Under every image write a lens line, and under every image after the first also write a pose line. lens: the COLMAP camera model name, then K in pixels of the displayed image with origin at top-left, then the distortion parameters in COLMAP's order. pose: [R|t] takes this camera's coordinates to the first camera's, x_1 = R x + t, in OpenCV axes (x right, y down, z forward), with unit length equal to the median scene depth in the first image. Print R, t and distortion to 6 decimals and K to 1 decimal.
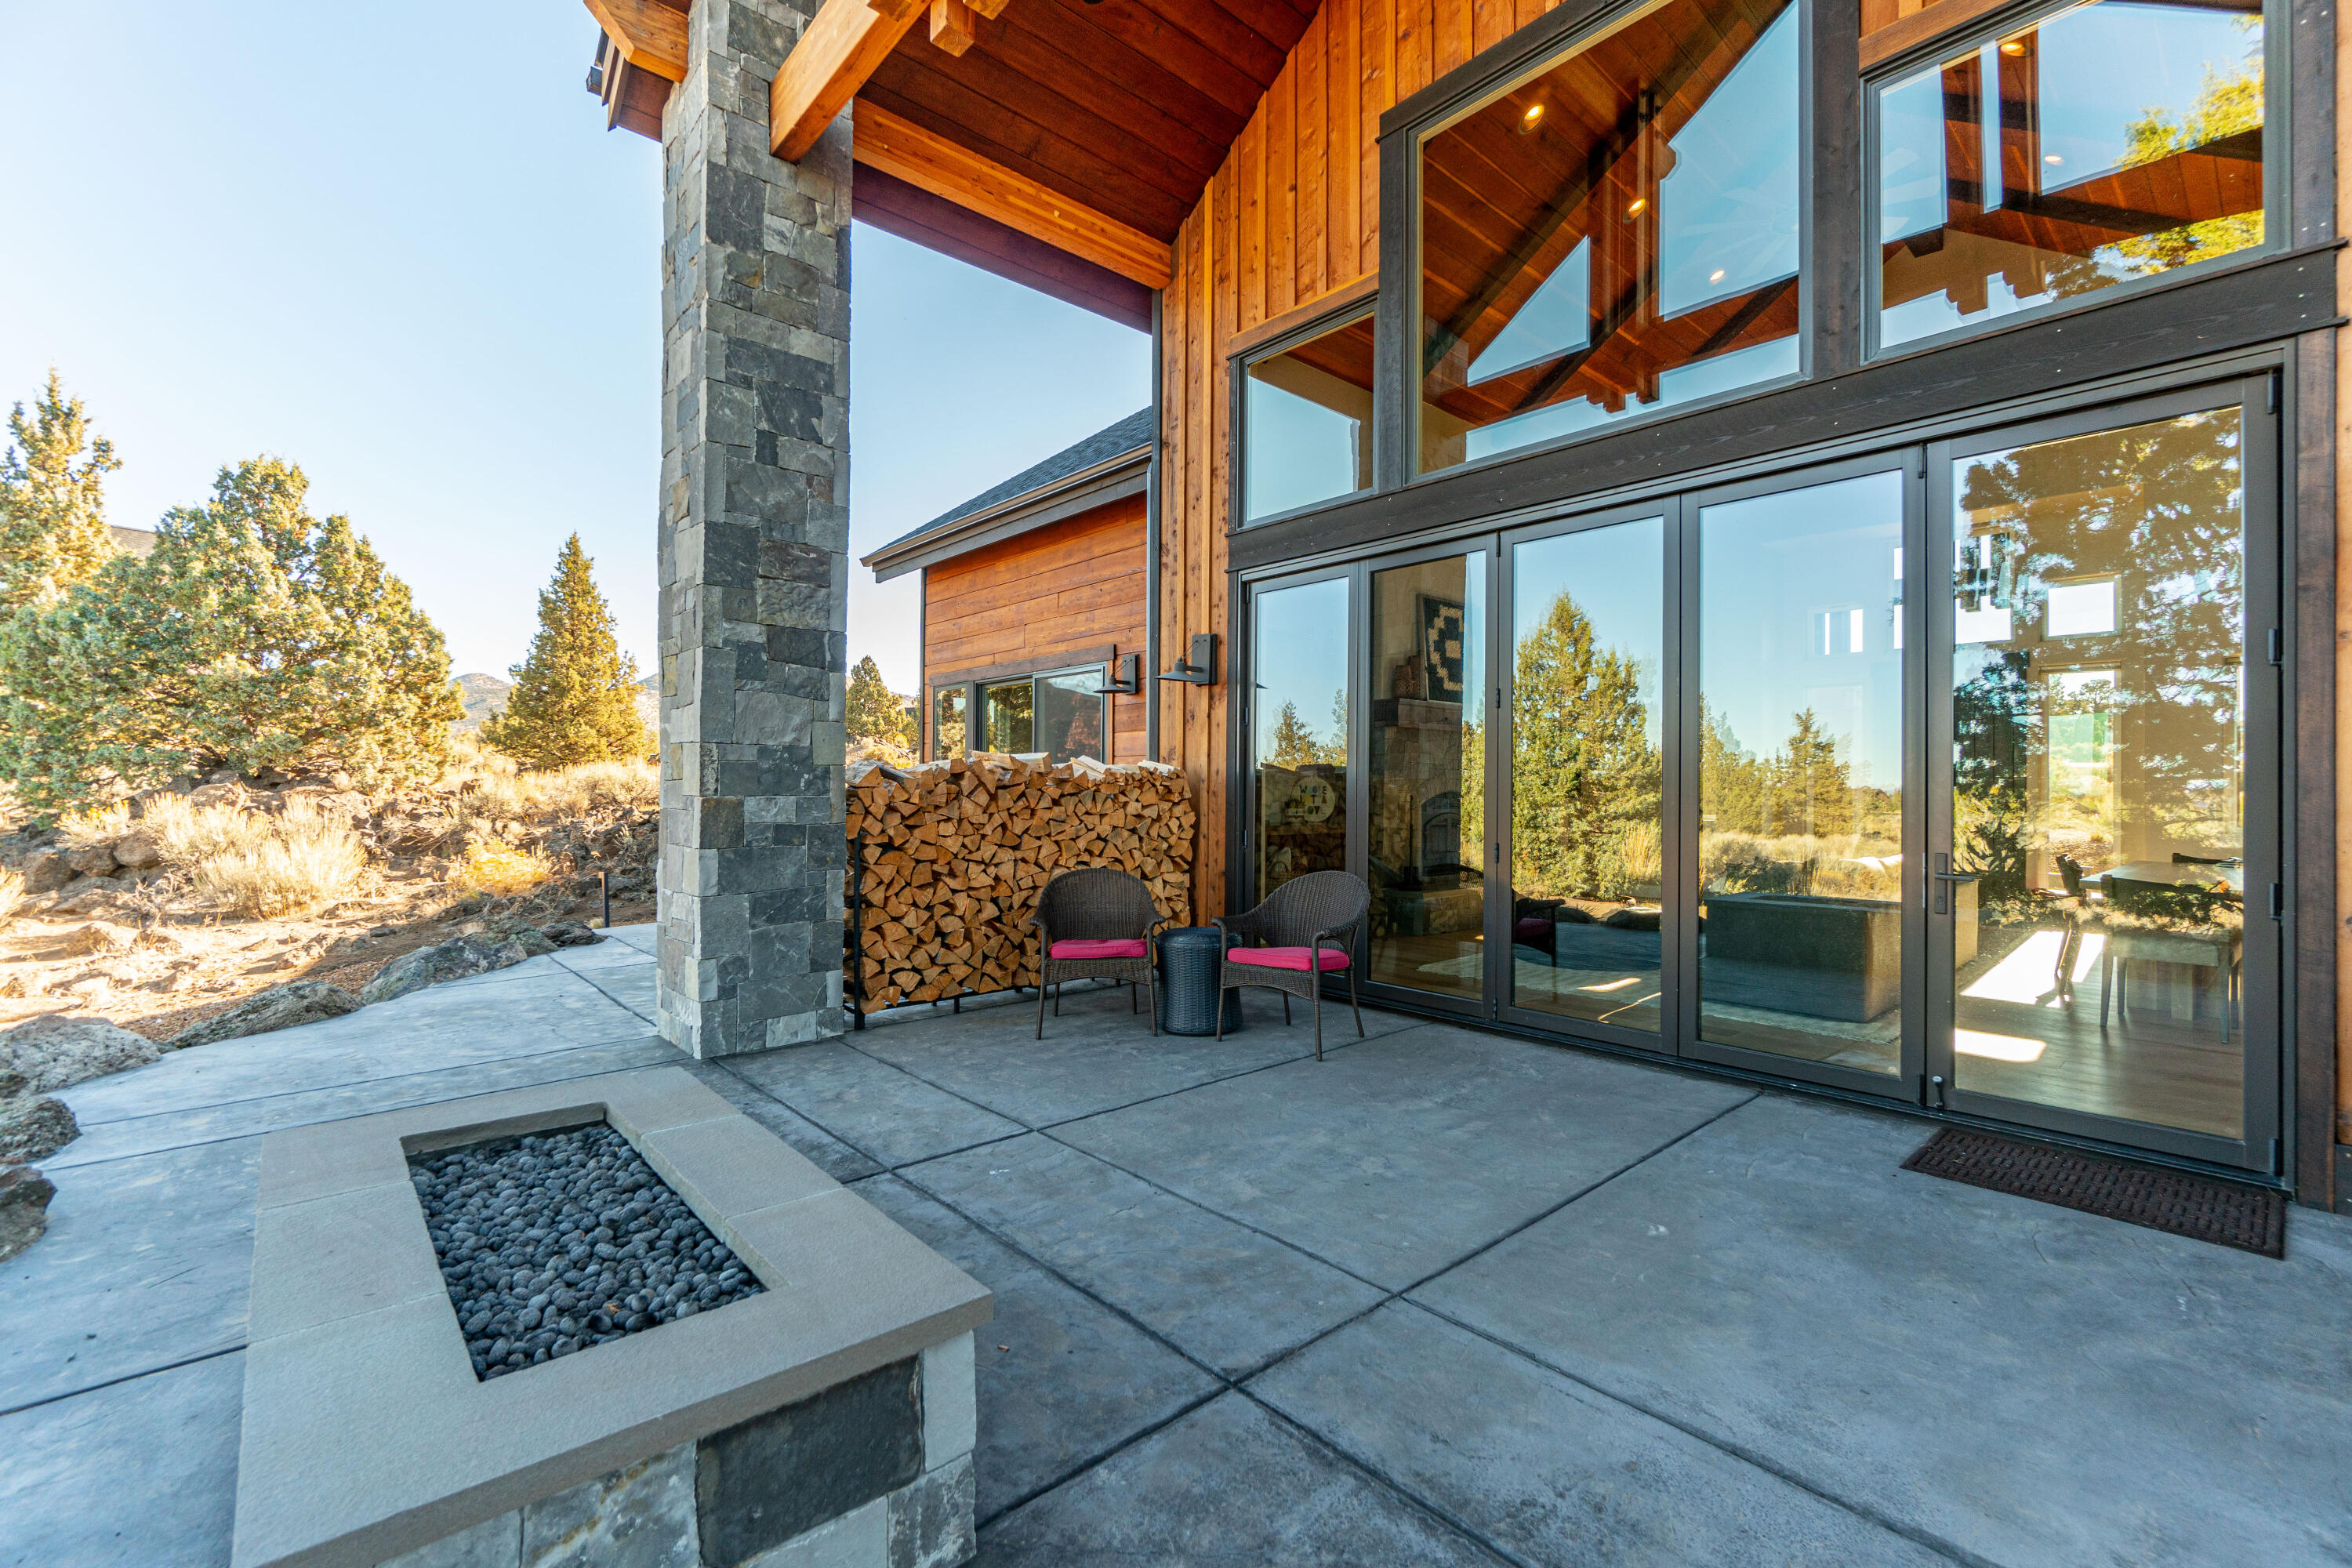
lens RADIAL K [[1007.0, 0, 1180.6], [0, 1007.0, 782.8], [0, 0, 1]] dist [-0.004241, 0.000098]
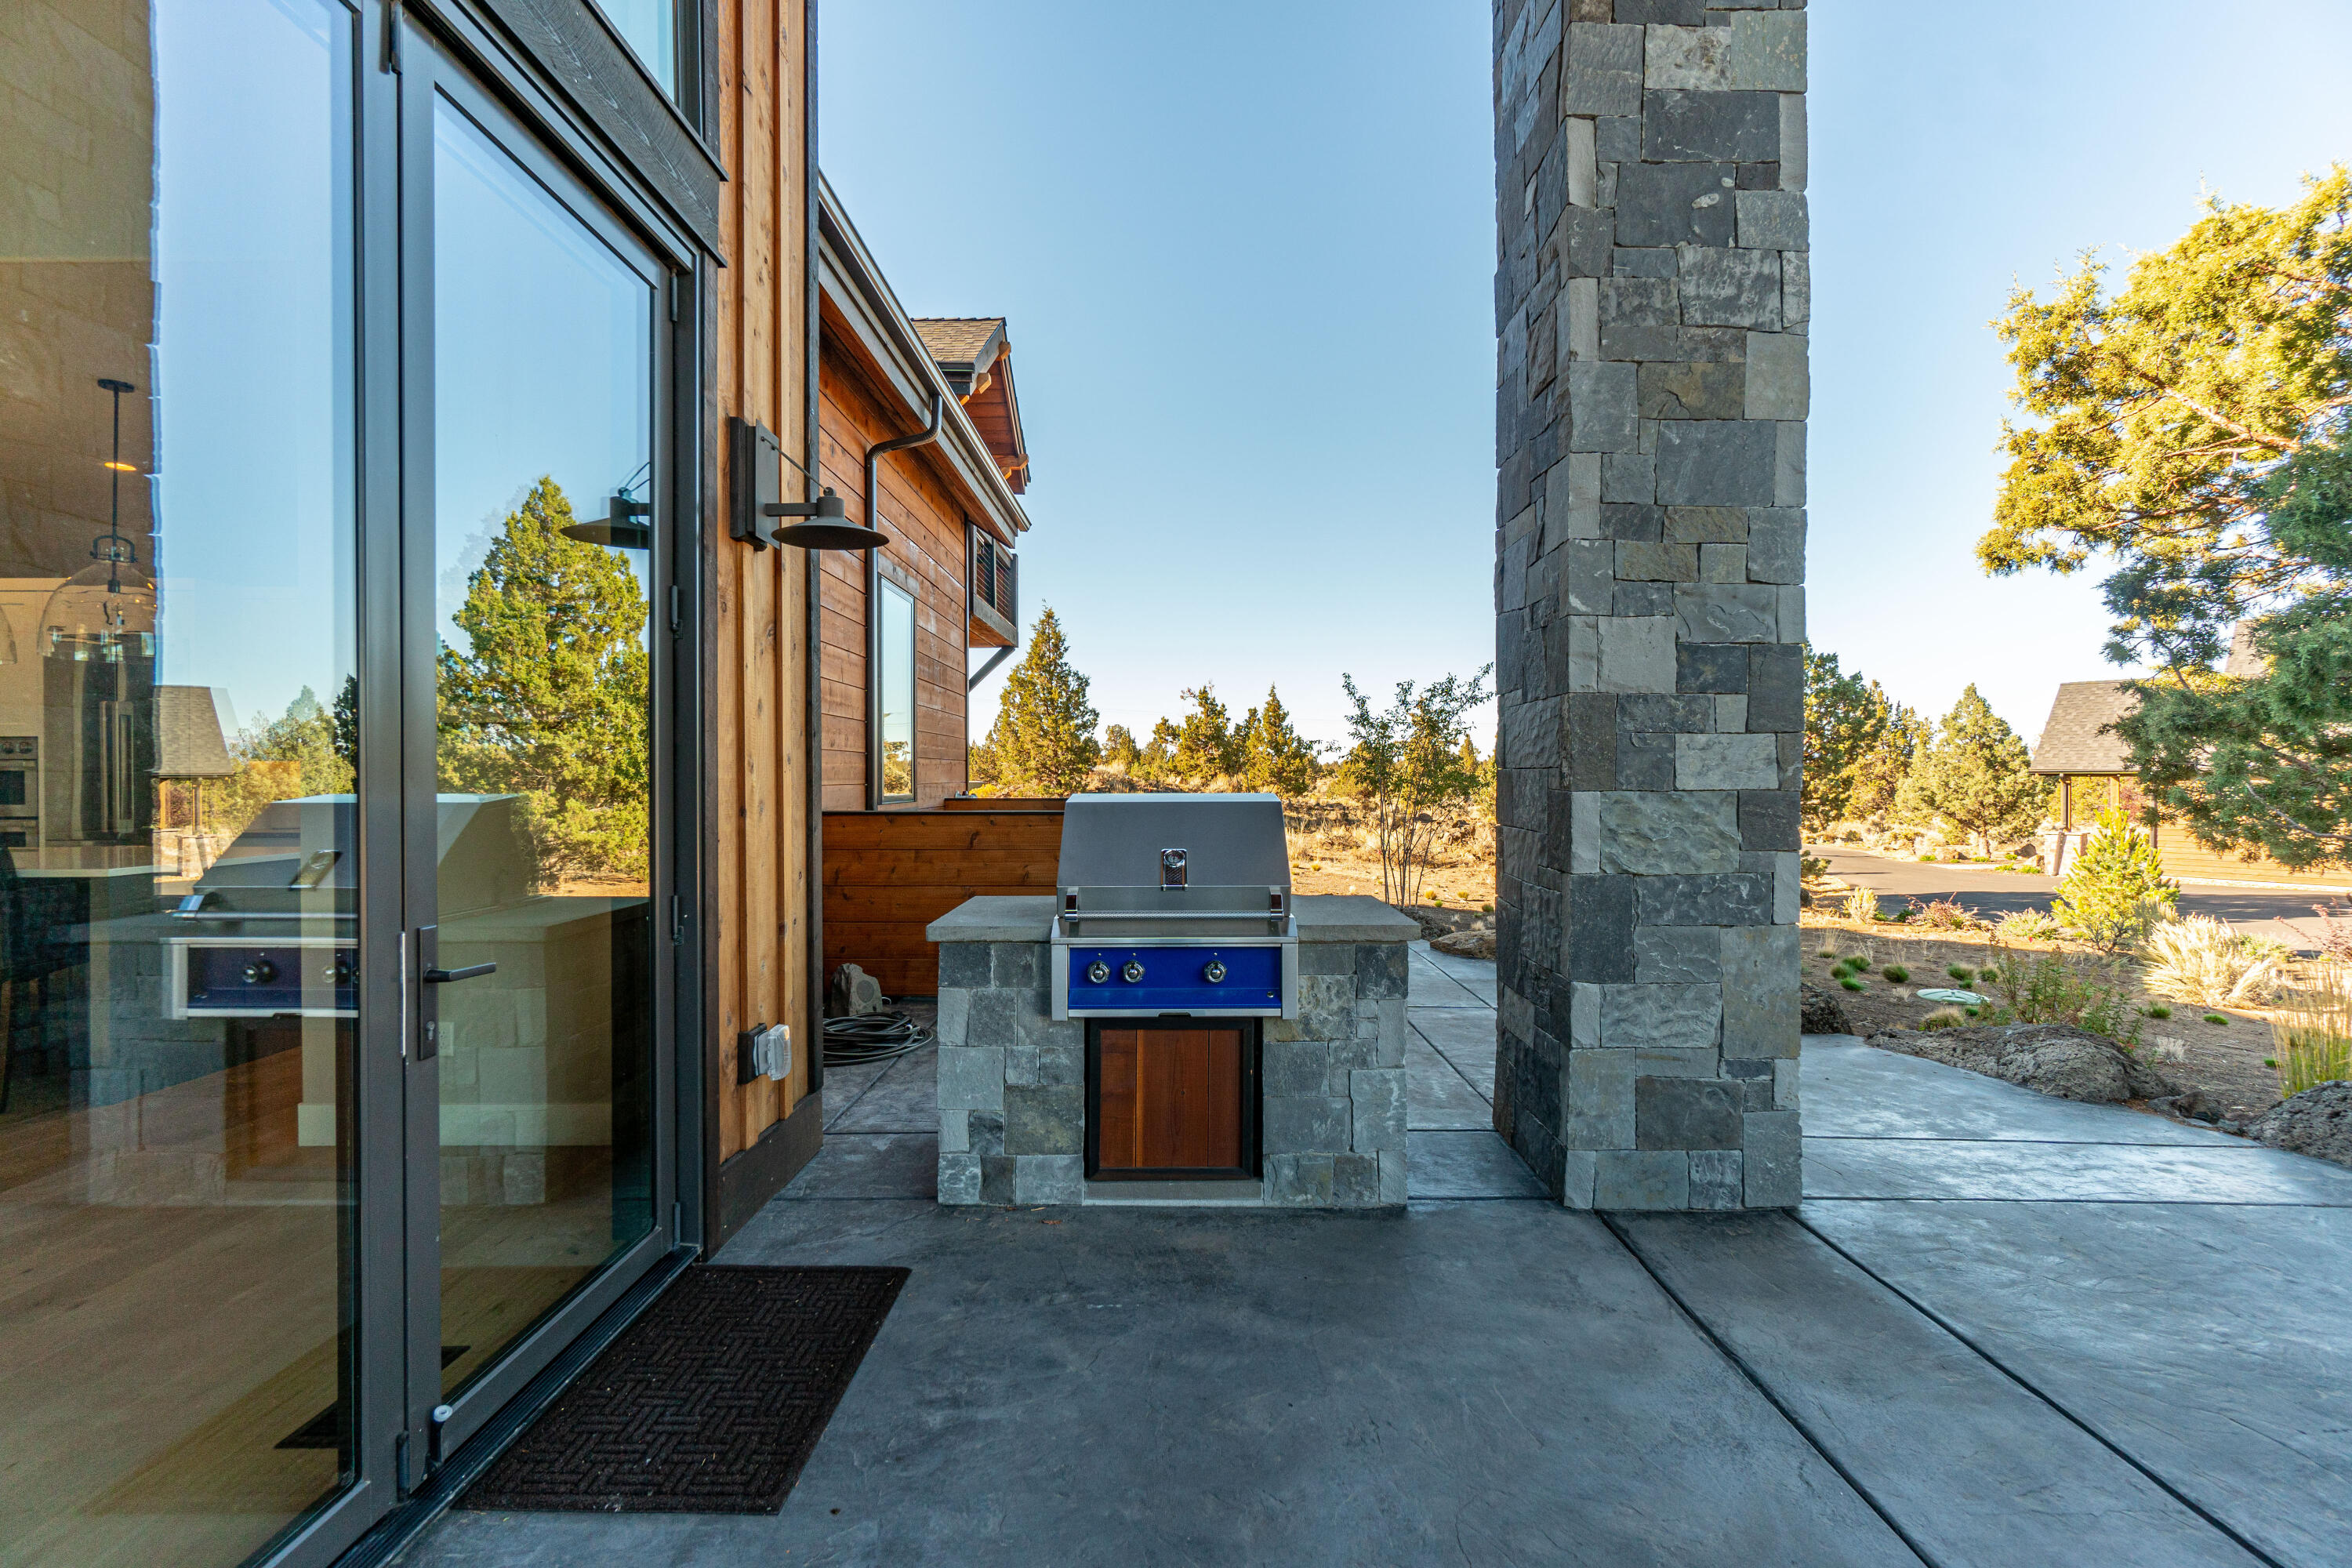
lens RADIAL K [[1004.9, 0, 1185.4], [0, 1004.9, 776.8], [0, 0, 1]] dist [-0.009480, 0.000443]
pose [[-0.750611, -0.007453, 0.660703, 0.136837], [-0.008469, 0.999963, 0.001658, -0.001402], [-0.660690, -0.004351, -0.750646, 0.786622]]
